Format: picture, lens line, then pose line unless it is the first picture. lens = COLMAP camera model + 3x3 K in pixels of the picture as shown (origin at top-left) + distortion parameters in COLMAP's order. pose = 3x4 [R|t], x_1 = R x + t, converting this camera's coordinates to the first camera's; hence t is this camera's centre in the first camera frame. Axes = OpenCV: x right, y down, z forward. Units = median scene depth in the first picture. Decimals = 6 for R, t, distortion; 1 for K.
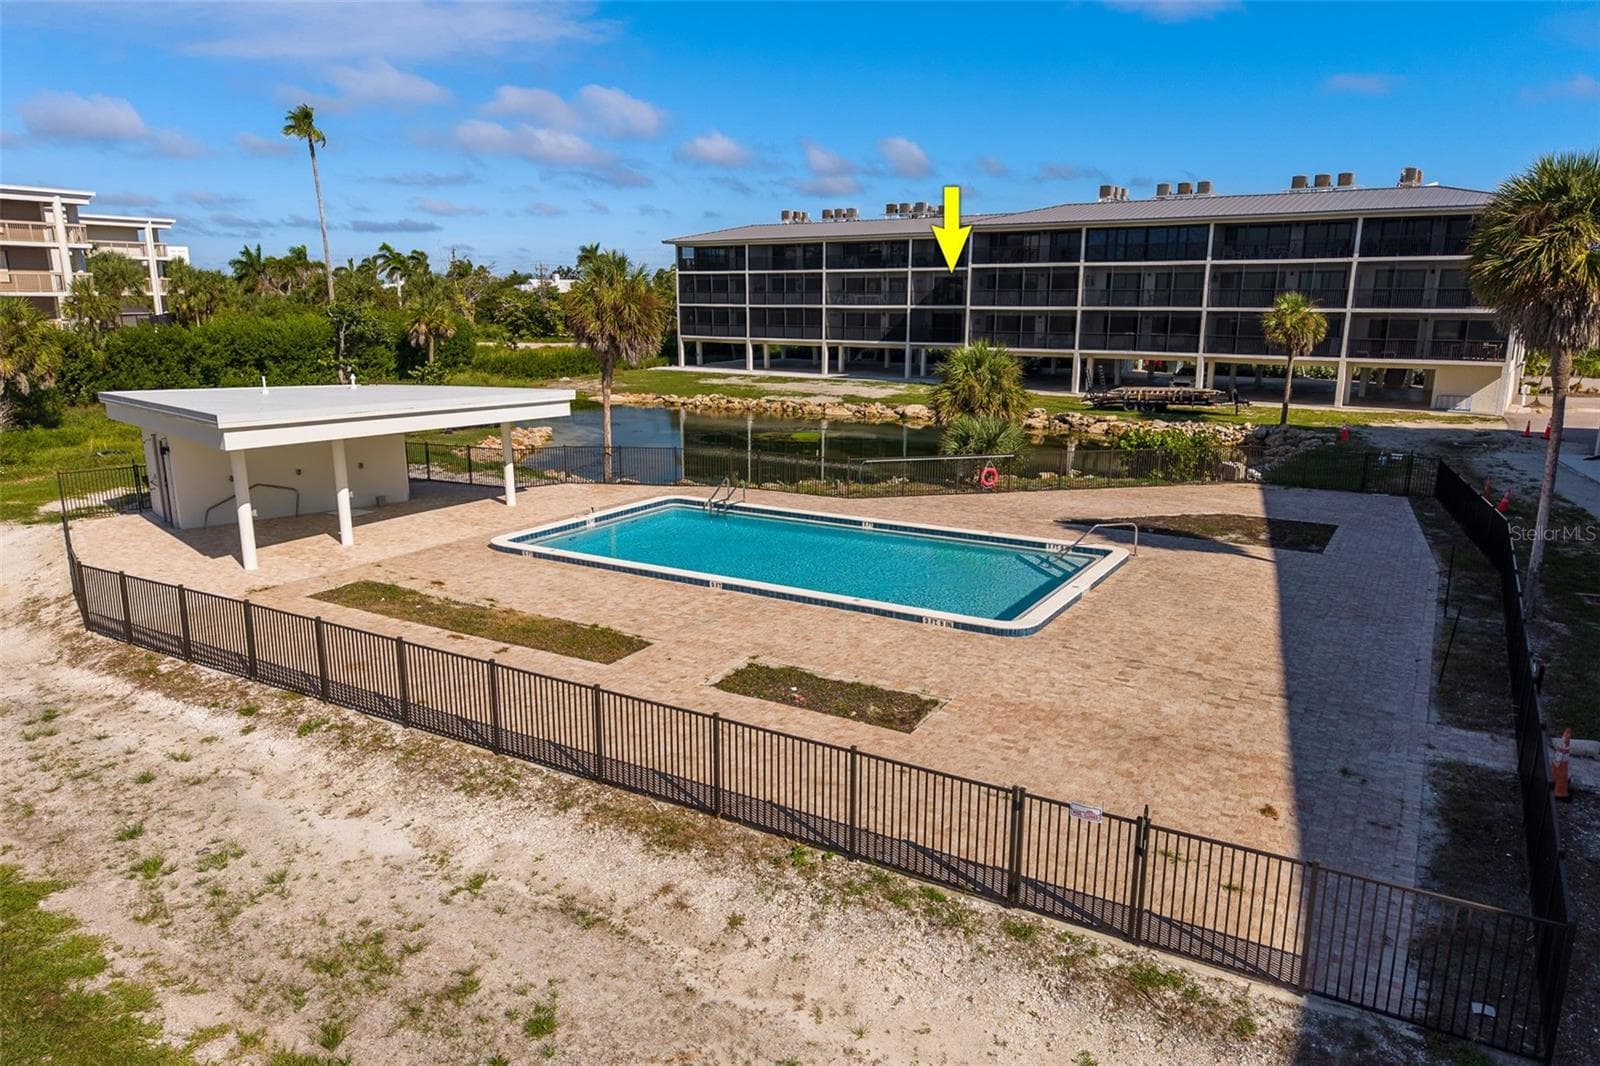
lens RADIAL K [[1168.0, 0, 800.2], [0, 1168.0, 584.7], [0, 0, 1]] dist [0.181472, -0.409689]
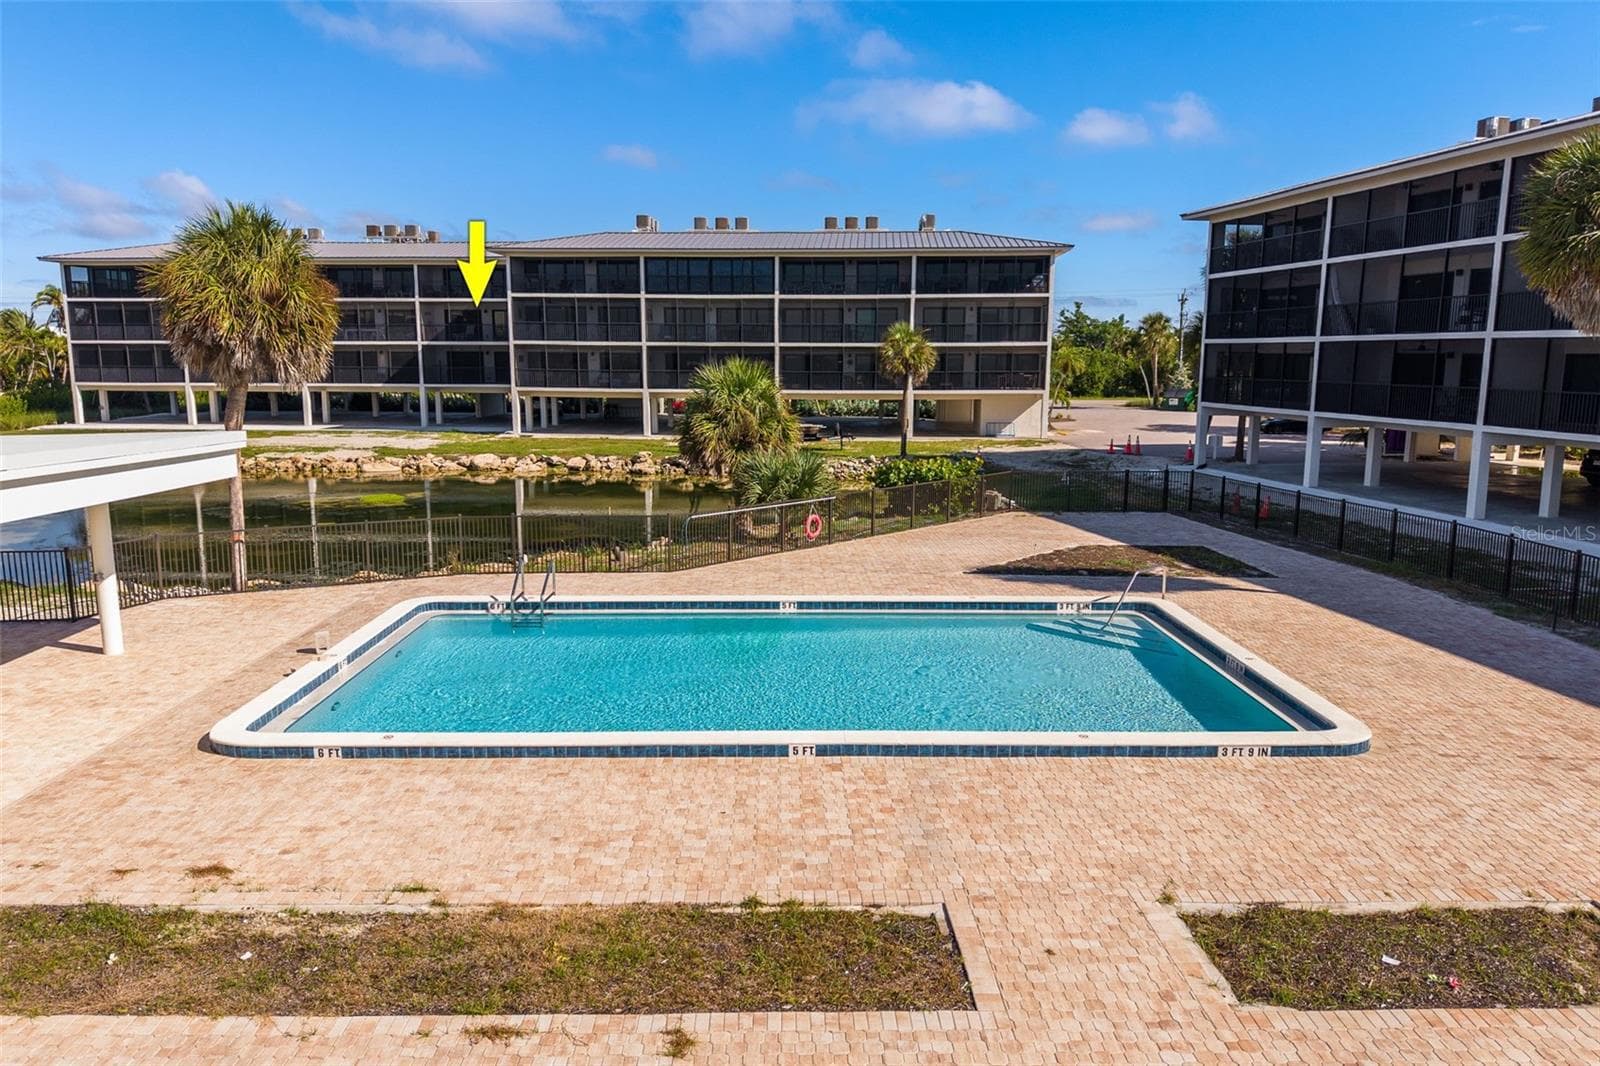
lens RADIAL K [[1119.2, 0, 800.0], [0, 1119.2, 533.0], [0, 0, 1]] dist [0.037581, -0.055122]
pose [[0.835141, -0.085655, 0.543326, -0.242893], [0.133286, 0.989875, -0.048819, -0.052237], [-0.533643, 0.113188, 0.838101, 0.388611]]
